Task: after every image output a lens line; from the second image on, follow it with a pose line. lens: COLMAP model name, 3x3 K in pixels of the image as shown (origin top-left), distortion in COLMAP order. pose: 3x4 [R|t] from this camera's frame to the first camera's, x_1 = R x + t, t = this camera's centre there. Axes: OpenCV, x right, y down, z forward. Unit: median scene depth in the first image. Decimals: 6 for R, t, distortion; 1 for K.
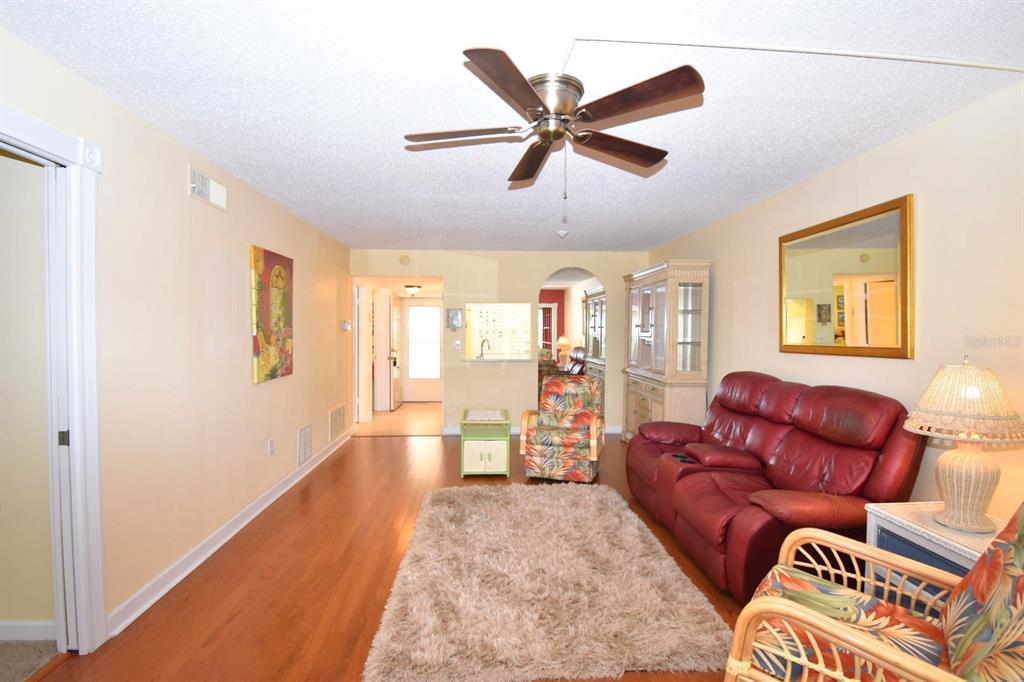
lens RADIAL K [[482.5, 0, 509.9], [0, 482.5, 340.9], [0, 0, 1]] dist [0.008090, -0.020503]
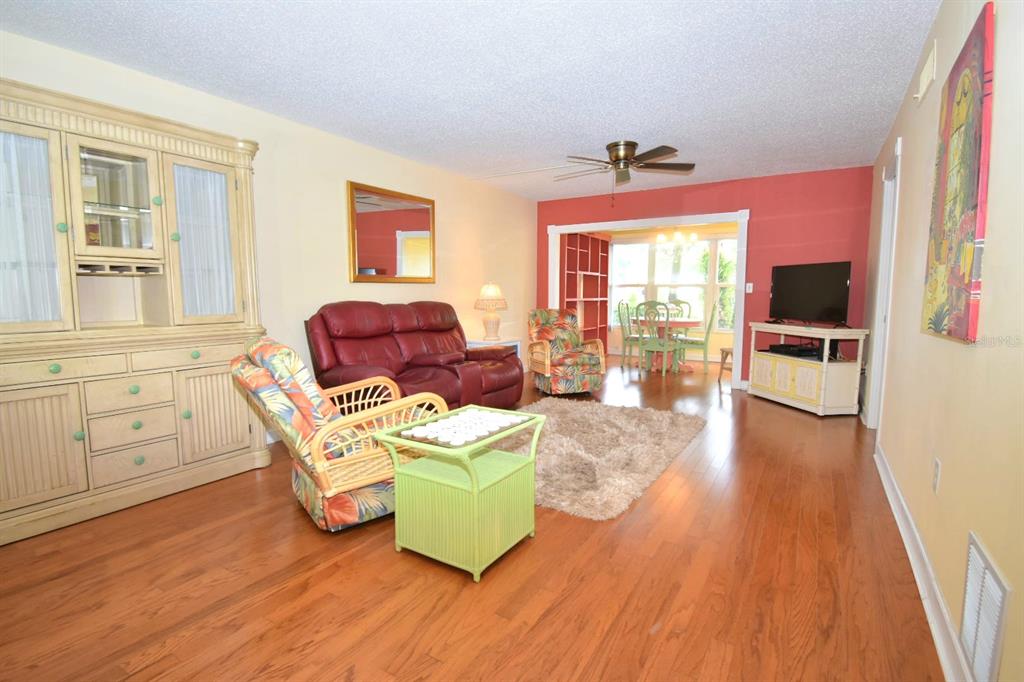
lens RADIAL K [[482.5, 0, 513.7], [0, 482.5, 341.9], [0, 0, 1]] dist [0.008090, -0.020503]
pose [[-0.816332, -0.066461, 0.573747, -0.413490], [-0.001079, 0.993531, 0.113552, 0.032818], [-0.577582, 0.092077, -0.811123, 1.591216]]
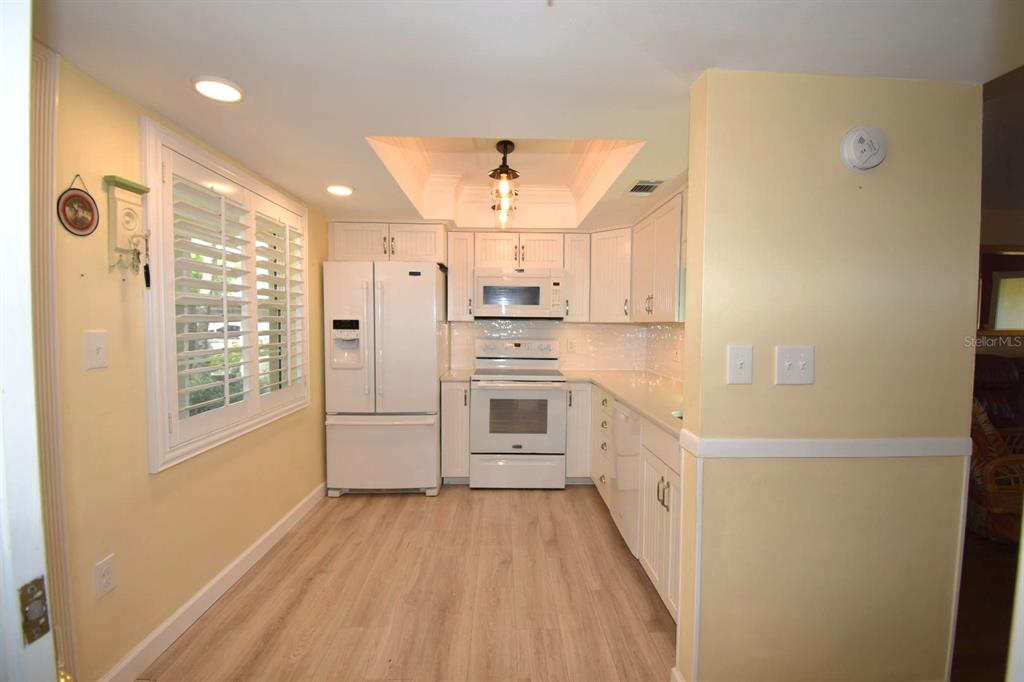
lens RADIAL K [[457.9, 0, 518.2], [0, 457.9, 336.1], [0, 0, 1]] dist [0.003123, -0.017681]
pose [[0.027155, -0.043971, 0.998664, -0.614333], [0.001383, 0.999033, 0.043950, -0.024115], [-0.999630, 0.000188, 0.027190, 1.986493]]
